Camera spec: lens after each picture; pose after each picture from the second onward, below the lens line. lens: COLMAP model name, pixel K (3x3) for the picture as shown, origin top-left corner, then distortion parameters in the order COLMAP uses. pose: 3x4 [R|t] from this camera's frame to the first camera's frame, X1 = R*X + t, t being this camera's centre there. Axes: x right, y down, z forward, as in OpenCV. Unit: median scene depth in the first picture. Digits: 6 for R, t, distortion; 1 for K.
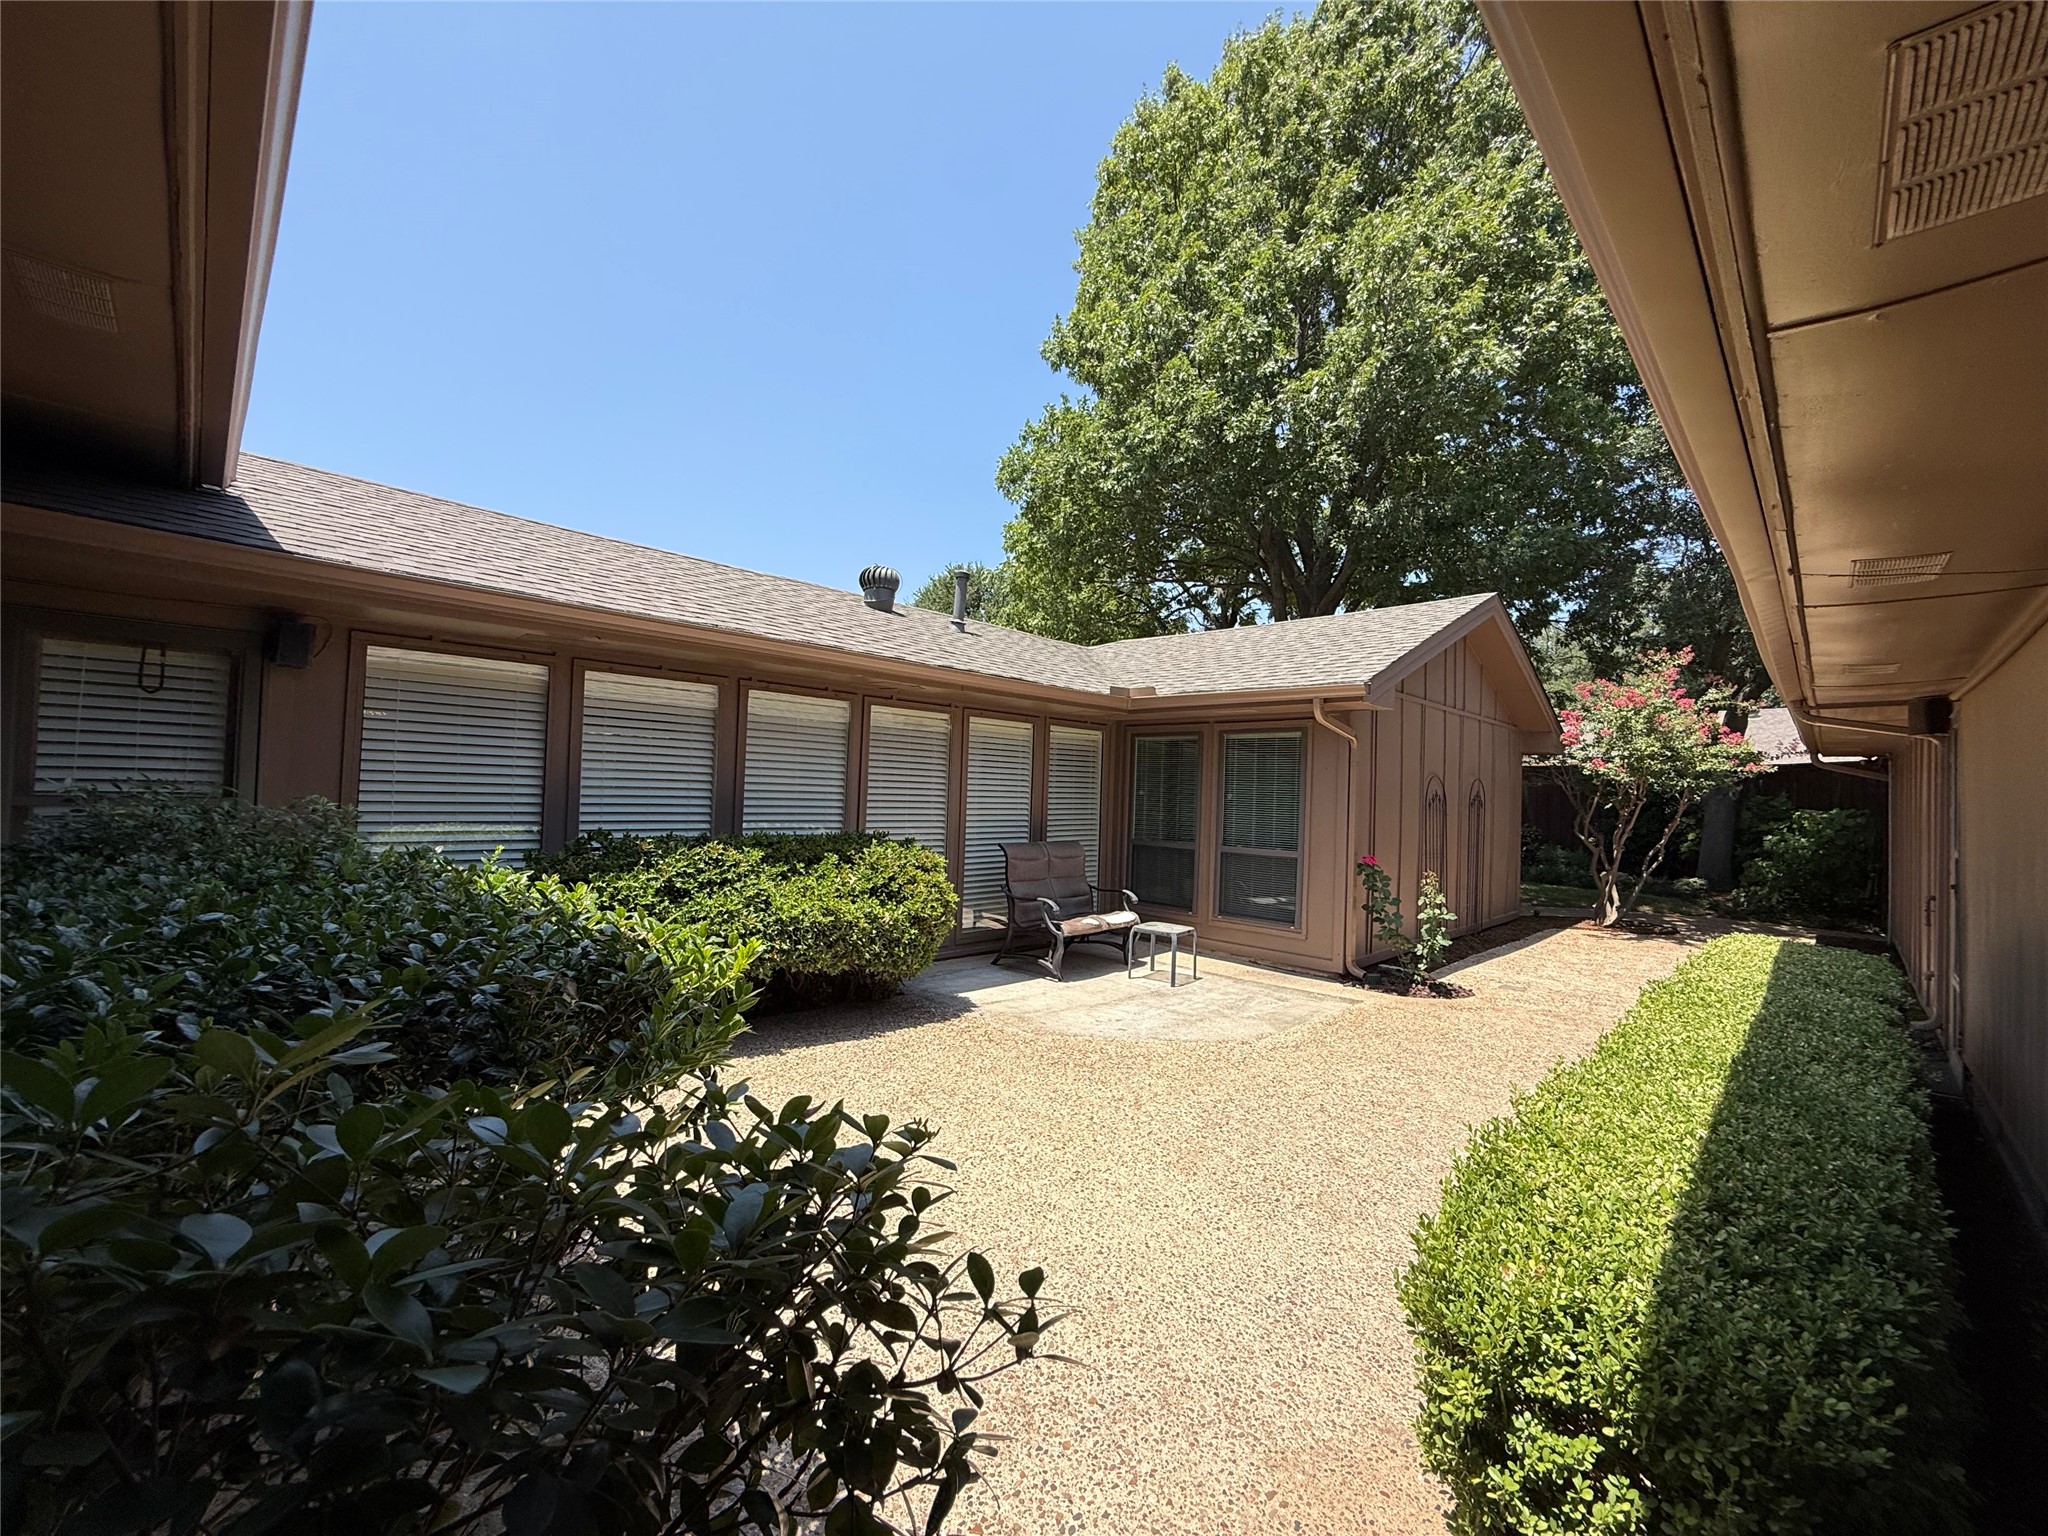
lens RADIAL K [[817.3, 0, 1020.3], [0, 817.3, 766.0], [0, 0, 1]] dist [0.000331, 0.000522]
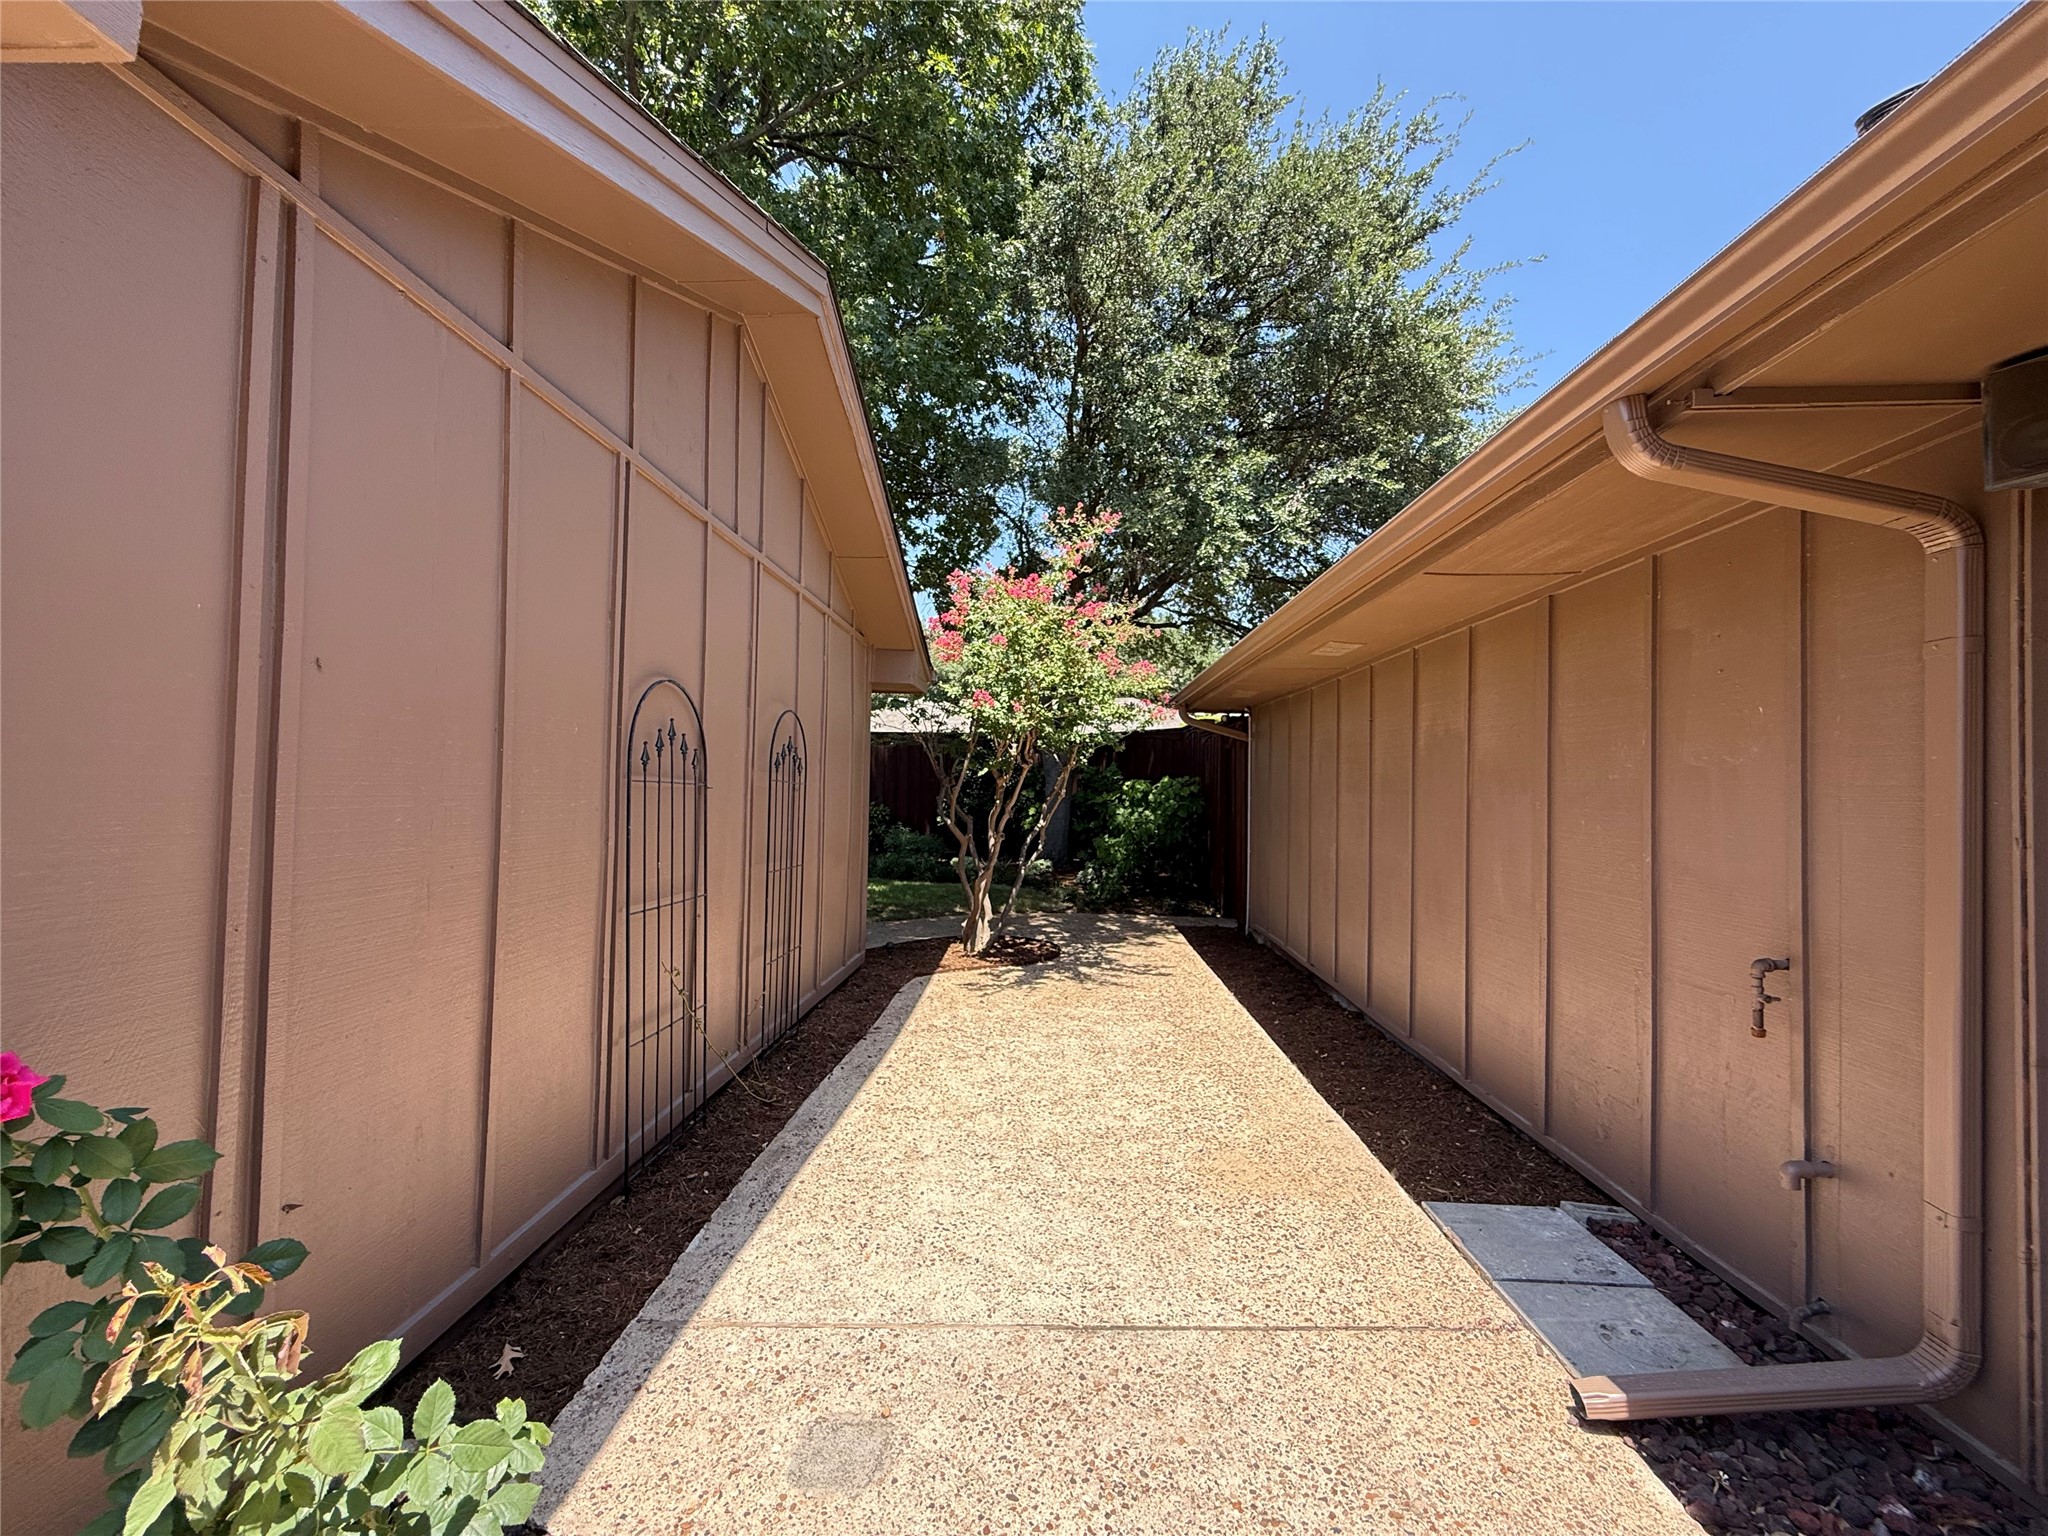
lens RADIAL K [[817.3, 0, 1022.7], [0, 817.3, 768.4], [0, 0, 1]] dist [0.000331, 0.000522]
pose [[0.741153, 0.001080, 0.671335, 0.293047], [-0.017882, 0.999676, 0.018133, 0.032492], [-0.671098, -0.025444, 0.740932, 0.479060]]
